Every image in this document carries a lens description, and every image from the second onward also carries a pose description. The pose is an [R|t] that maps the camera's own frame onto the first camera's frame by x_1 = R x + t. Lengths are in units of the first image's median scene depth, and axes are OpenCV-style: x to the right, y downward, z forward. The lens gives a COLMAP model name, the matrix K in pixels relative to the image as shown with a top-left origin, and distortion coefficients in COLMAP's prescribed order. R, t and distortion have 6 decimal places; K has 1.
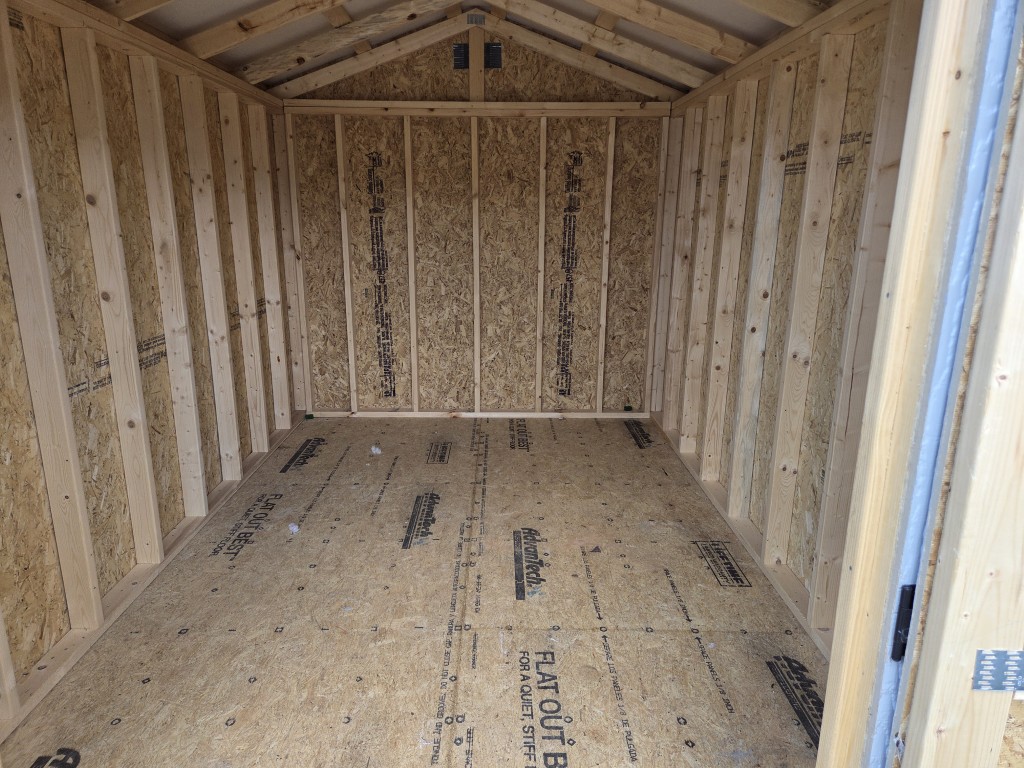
lens RADIAL K [[695.2, 0, 514.8], [0, 695.2, 380.4], [0, 0, 1]] dist [0.068618, -0.059965]
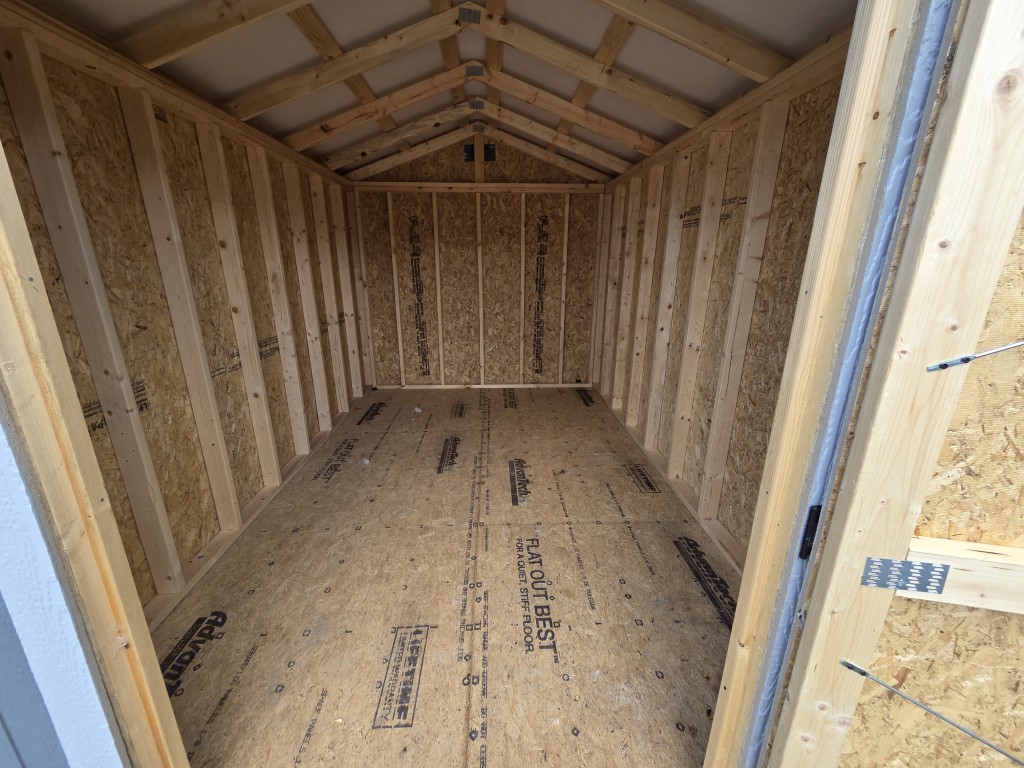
lens RADIAL K [[412.1, 0, 512.0], [0, 412.1, 384.0], [0, 0, 1]] dist [-0.000426, -0.000026]
pose [[0.999414, -0.013167, 0.031582, -0.022809], [0.011733, 0.998910, 0.045189, 0.004349], [-0.032143, -0.044792, 0.998479, 0.098695]]
